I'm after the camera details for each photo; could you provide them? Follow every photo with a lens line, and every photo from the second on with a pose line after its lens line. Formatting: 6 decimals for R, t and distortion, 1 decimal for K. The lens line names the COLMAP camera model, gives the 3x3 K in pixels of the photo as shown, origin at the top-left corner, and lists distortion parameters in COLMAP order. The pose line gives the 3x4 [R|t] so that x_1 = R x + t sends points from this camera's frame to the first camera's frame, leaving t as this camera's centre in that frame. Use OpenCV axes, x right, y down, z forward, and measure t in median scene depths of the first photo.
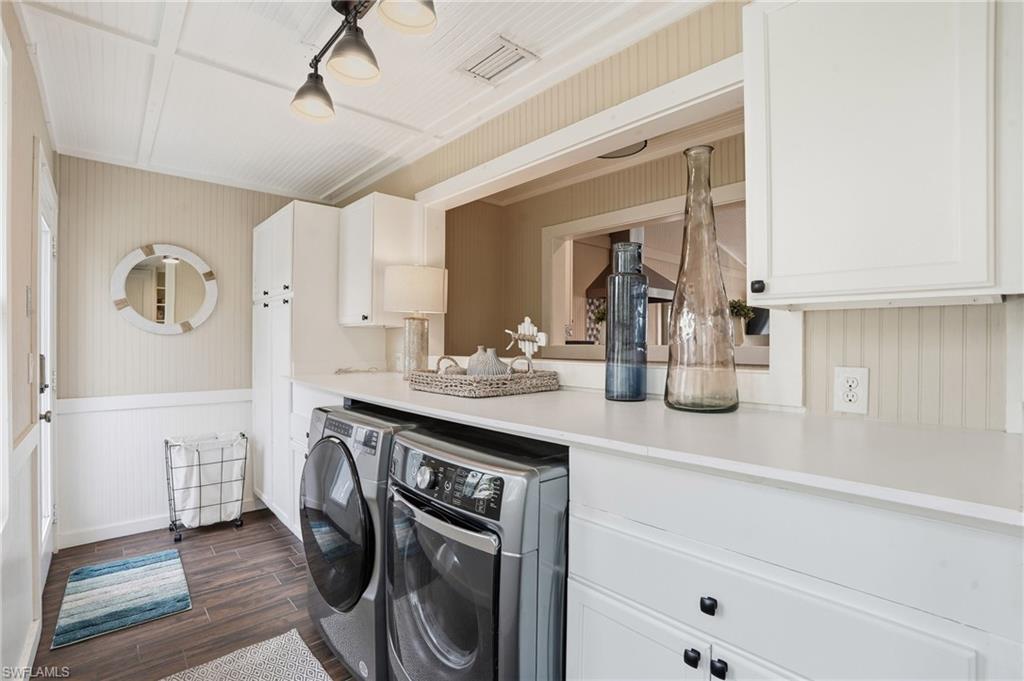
lens RADIAL K [[471.5, 0, 508.2], [0, 471.5, 341.5], [0, 0, 1]] dist [-0.046194, -0.000061]
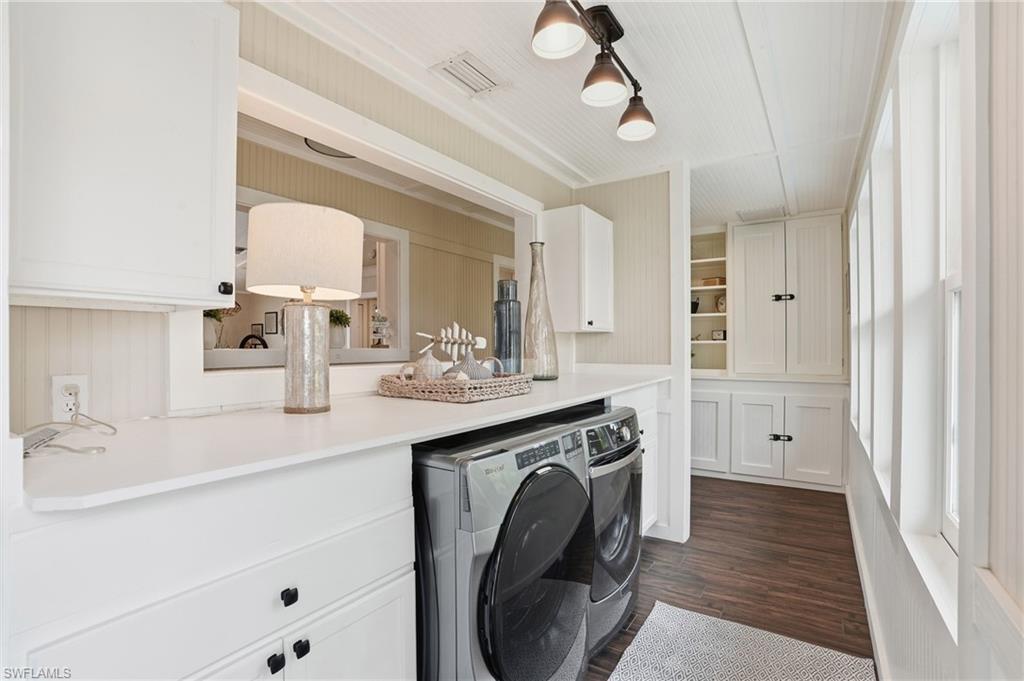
lens RADIAL K [[471.5, 0, 508.2], [0, 471.5, 341.5], [0, 0, 1]] dist [-0.046194, -0.000061]
pose [[-0.246296, 0.003414, 0.969189, -1.103526], [-0.000525, 0.999993, -0.003656, -0.004183], [-0.969195, -0.001409, -0.246292, 1.228807]]
